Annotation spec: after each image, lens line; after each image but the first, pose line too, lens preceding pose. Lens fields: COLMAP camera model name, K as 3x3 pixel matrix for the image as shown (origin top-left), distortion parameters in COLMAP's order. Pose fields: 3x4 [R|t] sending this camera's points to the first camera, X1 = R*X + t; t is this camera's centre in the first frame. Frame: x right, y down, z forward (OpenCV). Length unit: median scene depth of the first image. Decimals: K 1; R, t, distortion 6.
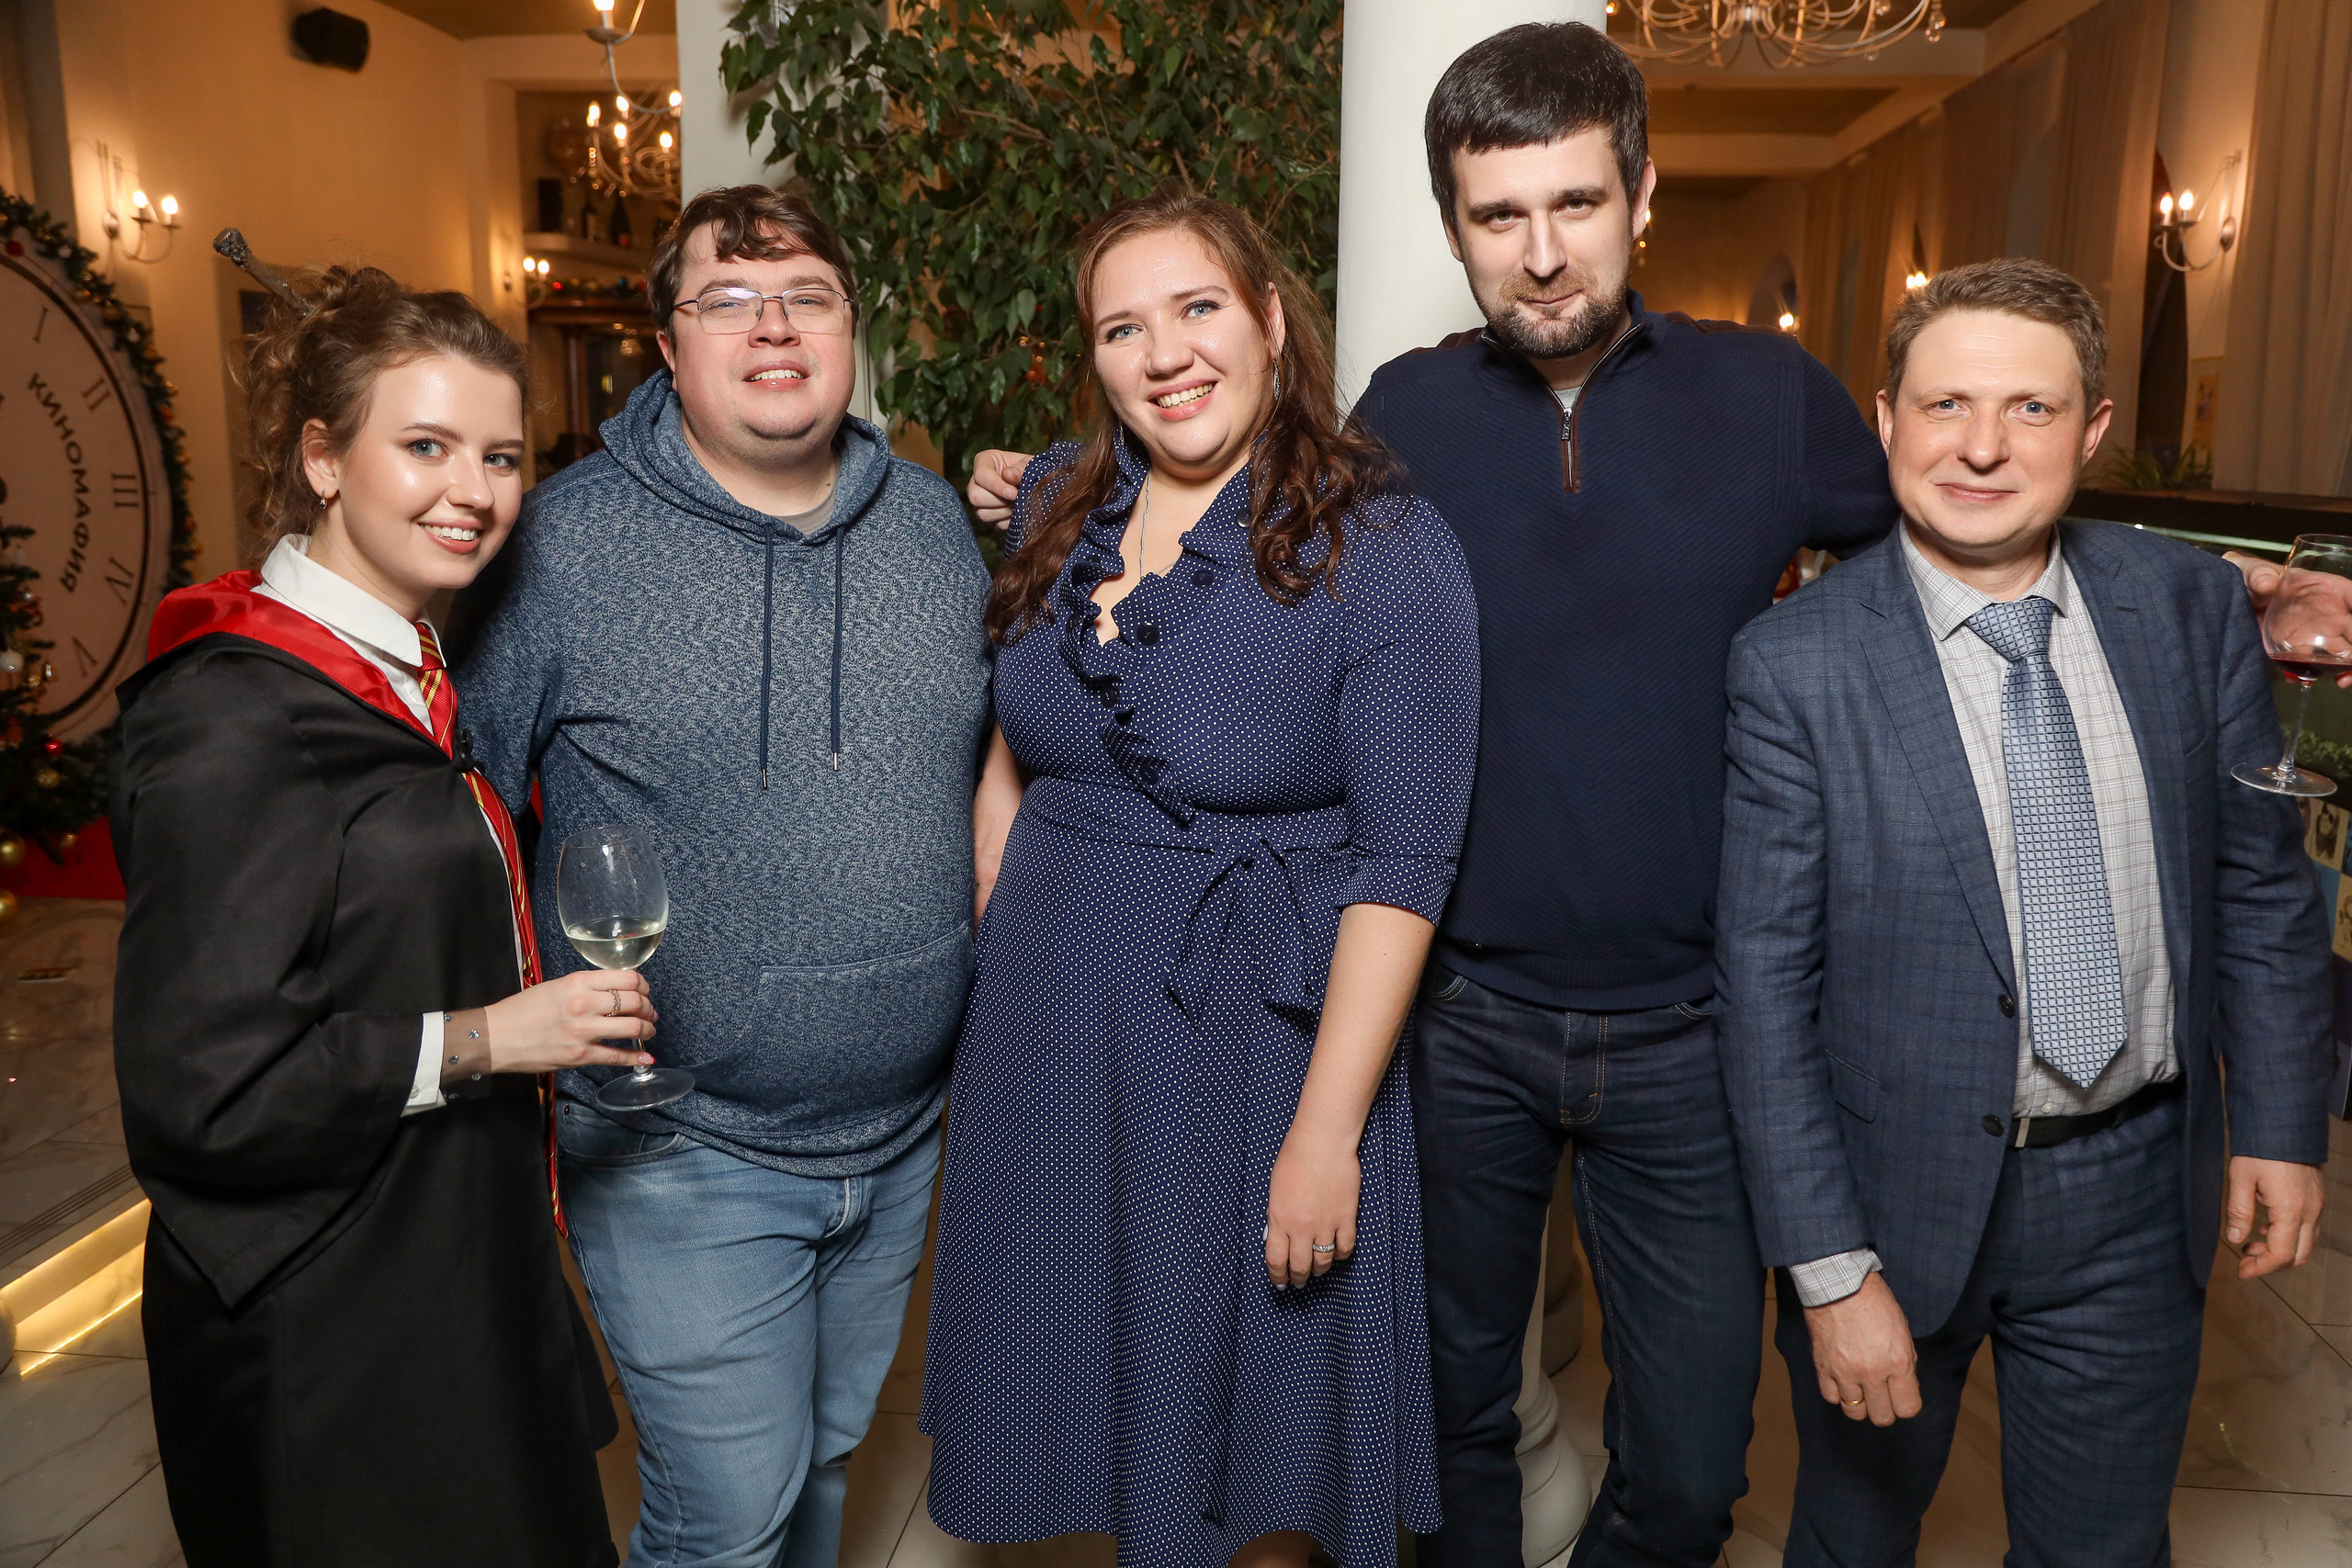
lens RADIAL K [[1879.6, 0, 1176.0], [0, 1879.6, 784.0], [0, 0, 1]] dist [0.086114, -0.075616]
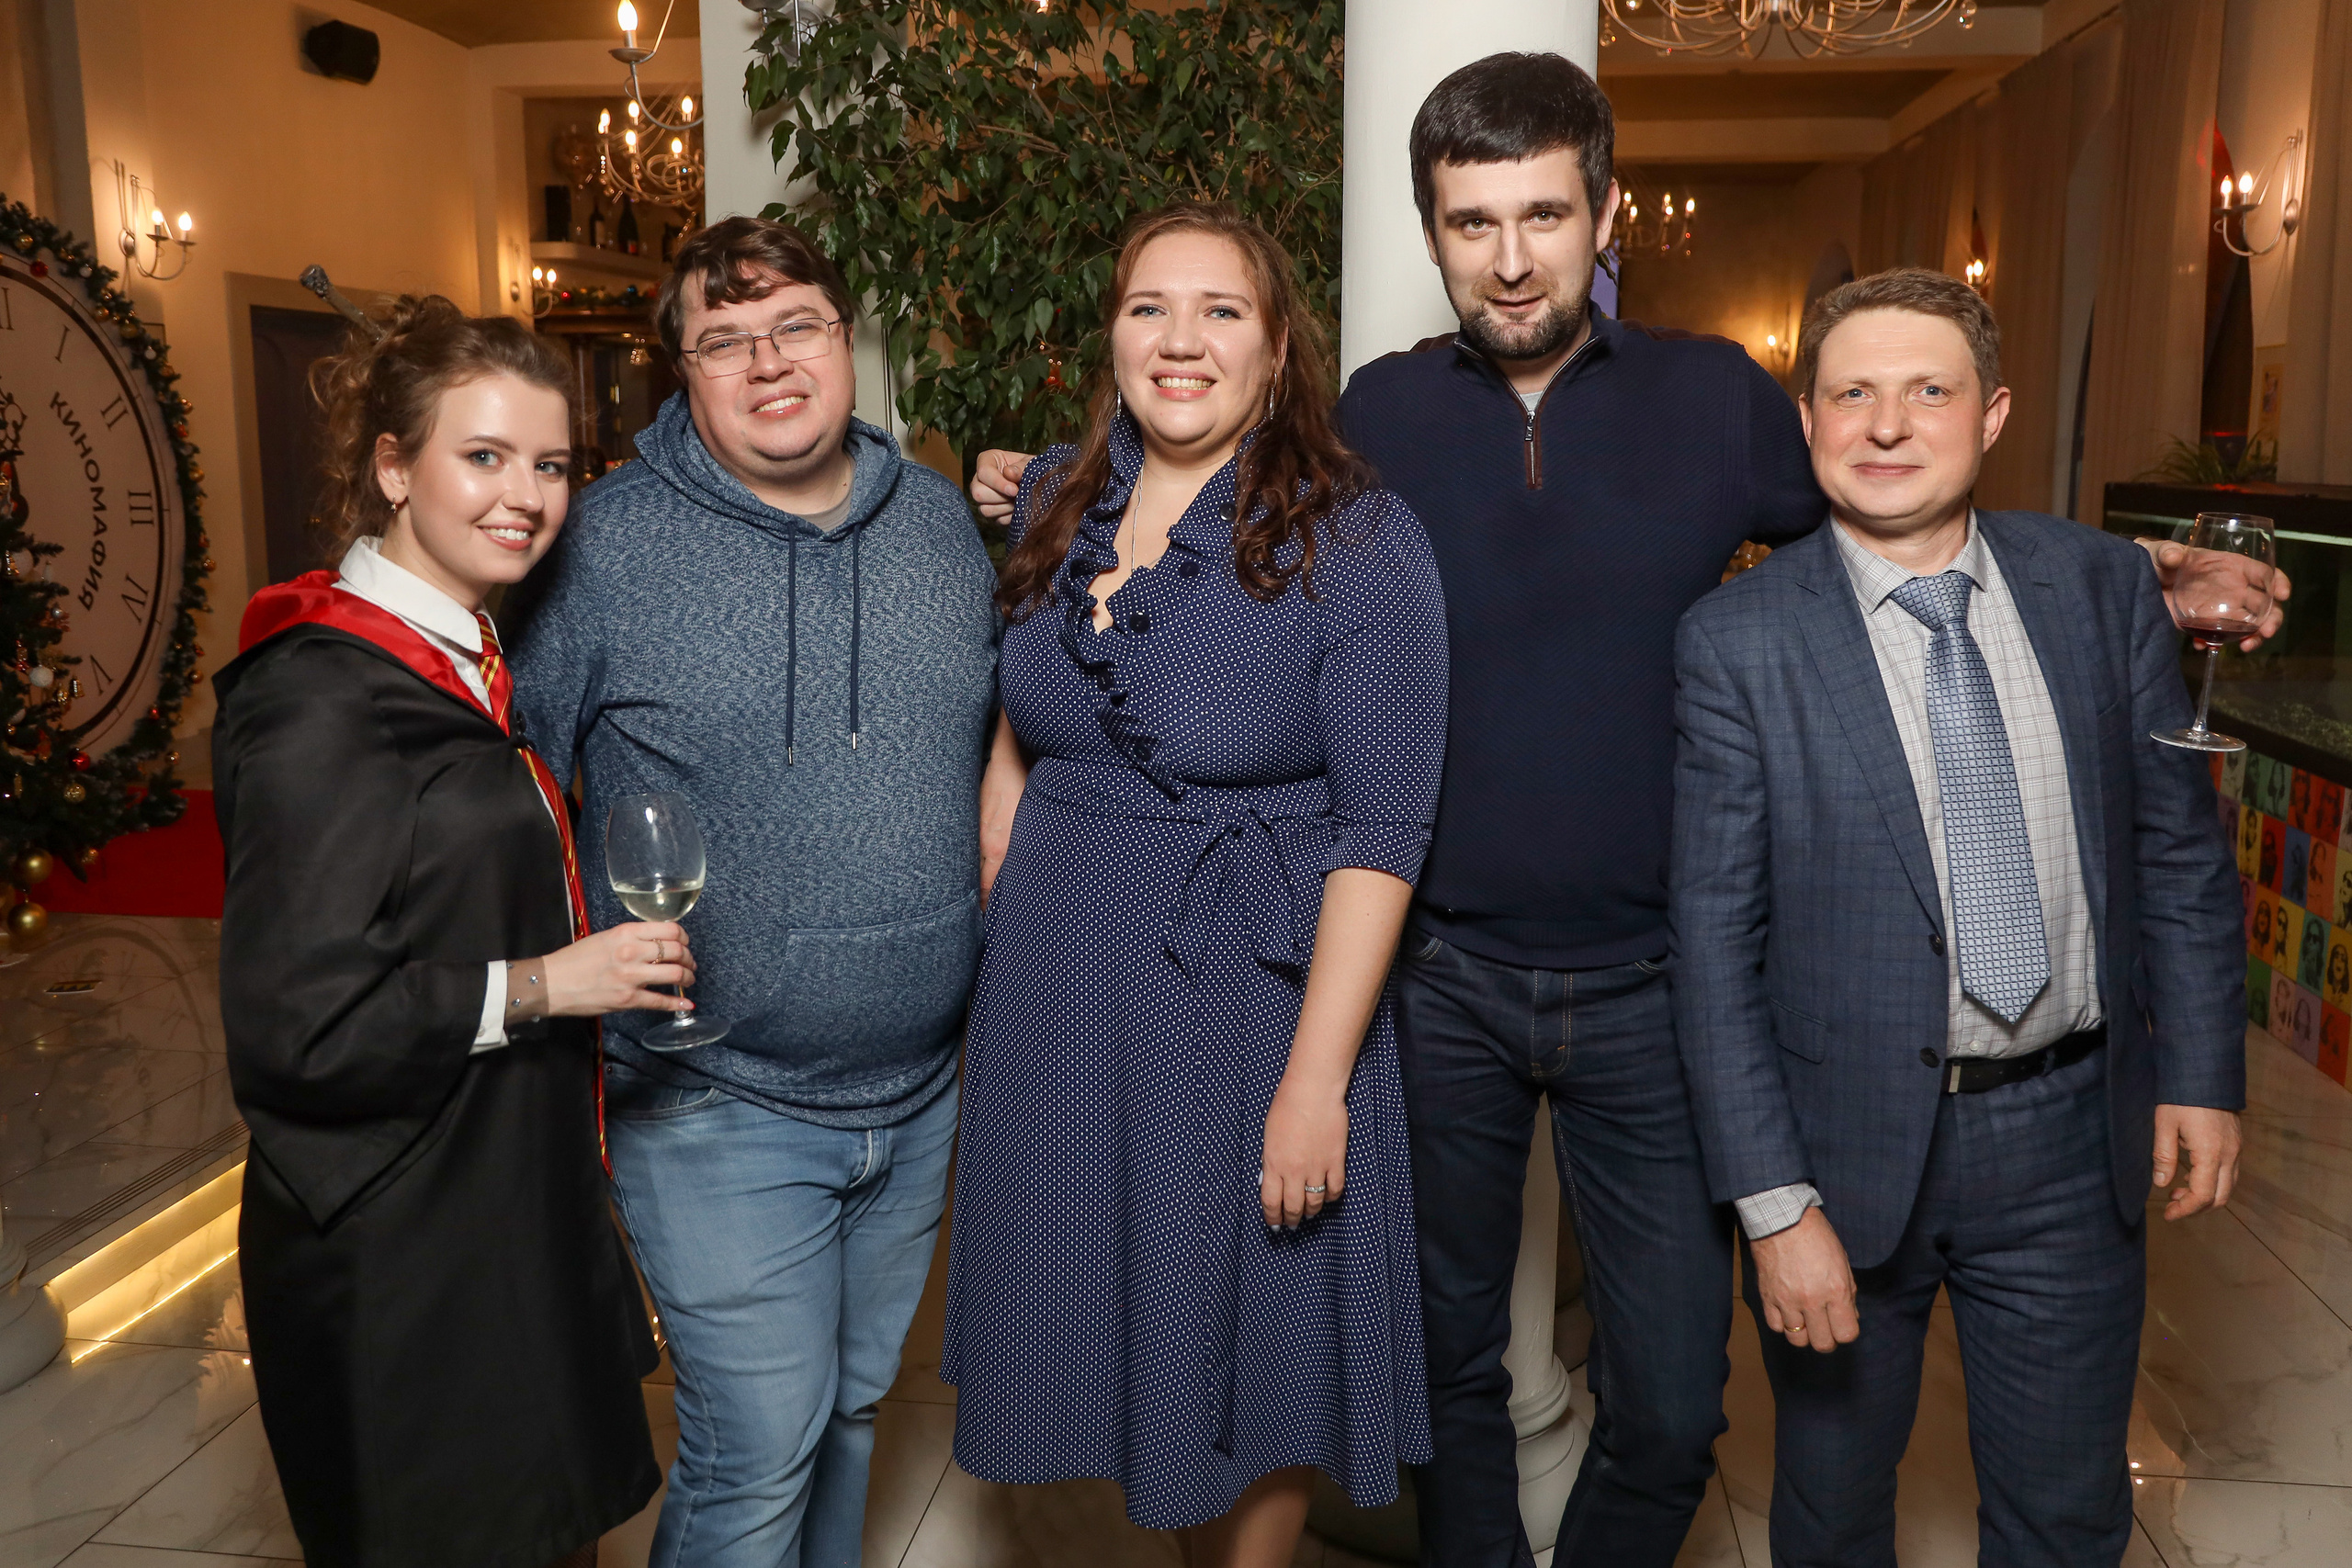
lens RADIAL K [[2016.5, 0, 1176.0], [0, 2016.5, 784.0], [0, 0, 1]] dist [0.061588, -0.000484]
pose [[0.999613, -0.009520, -0.026155, 0.032403], [0.009121, 0.999841, -0.015329, 0.030997], [0.026297, 0.015085, 0.999540, -0.148346]]
